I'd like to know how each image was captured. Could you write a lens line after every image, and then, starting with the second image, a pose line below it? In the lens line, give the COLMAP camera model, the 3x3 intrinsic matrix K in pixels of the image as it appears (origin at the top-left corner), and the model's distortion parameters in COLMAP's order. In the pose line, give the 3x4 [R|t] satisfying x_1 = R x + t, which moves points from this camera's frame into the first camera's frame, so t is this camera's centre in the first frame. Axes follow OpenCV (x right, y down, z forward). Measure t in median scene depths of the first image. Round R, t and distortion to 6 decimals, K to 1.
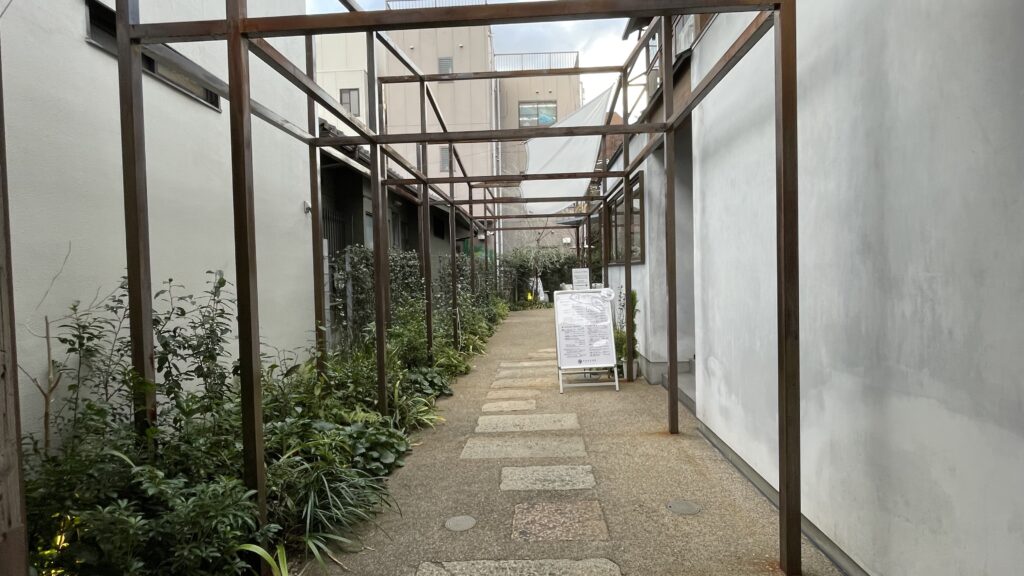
lens RADIAL K [[492.1, 0, 512.0], [0, 492.1, 288.0], [0, 0, 1]] dist [-0.001352, -0.000090]
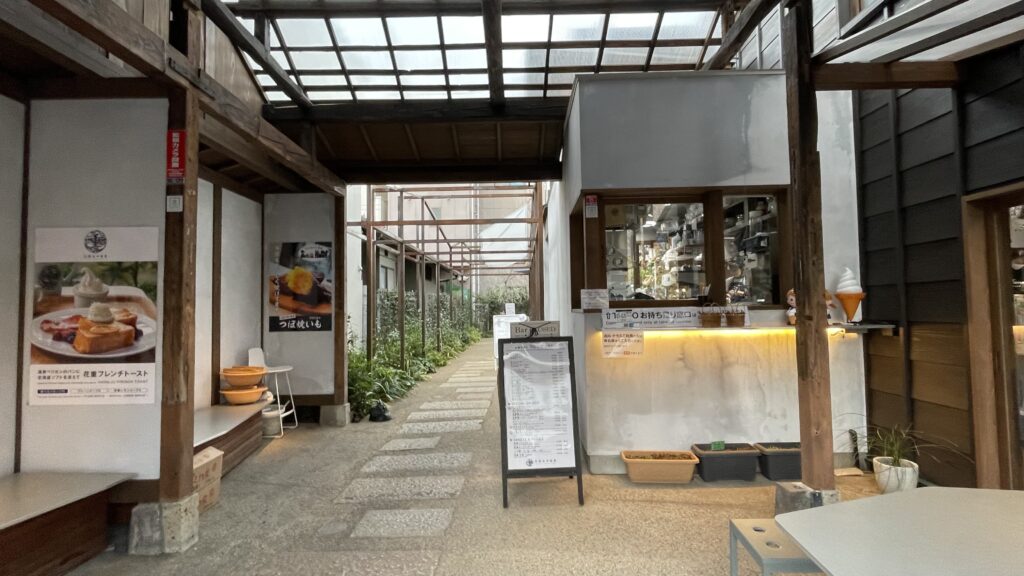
lens RADIAL K [[492.1, 0, 512.0], [0, 492.1, 288.0], [0, 0, 1]] dist [-0.001352, -0.000090]
pose [[0.999472, 0.010066, 0.030900, 0.066148], [-0.007718, 0.997139, -0.075197, 0.028562], [-0.031568, 0.074919, 0.996690, -0.557091]]
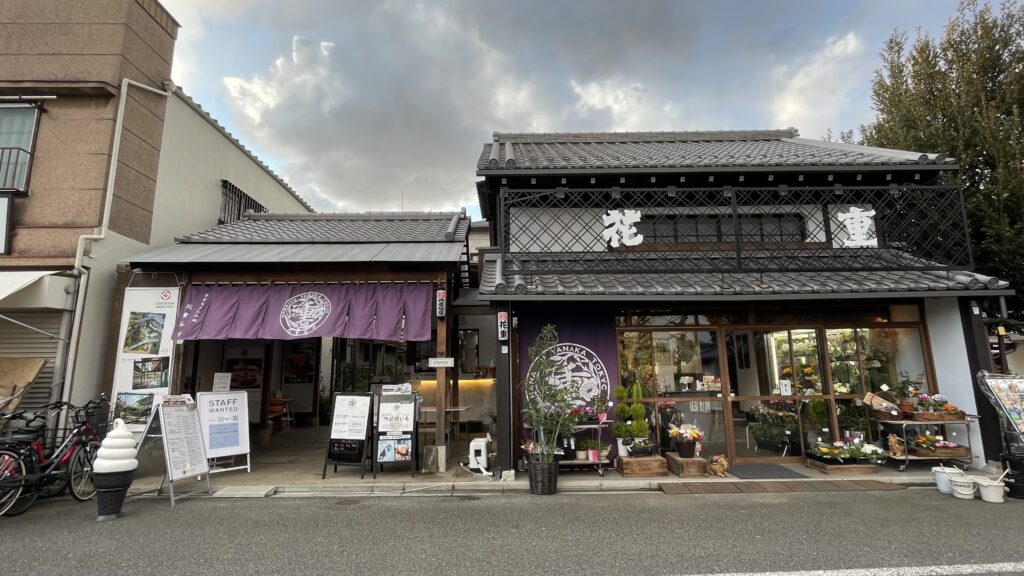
lens RADIAL K [[492.1, 0, 512.0], [0, 492.1, 288.0], [0, 0, 1]] dist [-0.001352, -0.000090]
pose [[0.998387, 0.018331, 0.053731, 0.709598], [-0.006913, 0.978648, -0.205428, 0.094822], [-0.056350, 0.204726, 0.977196, -2.466459]]
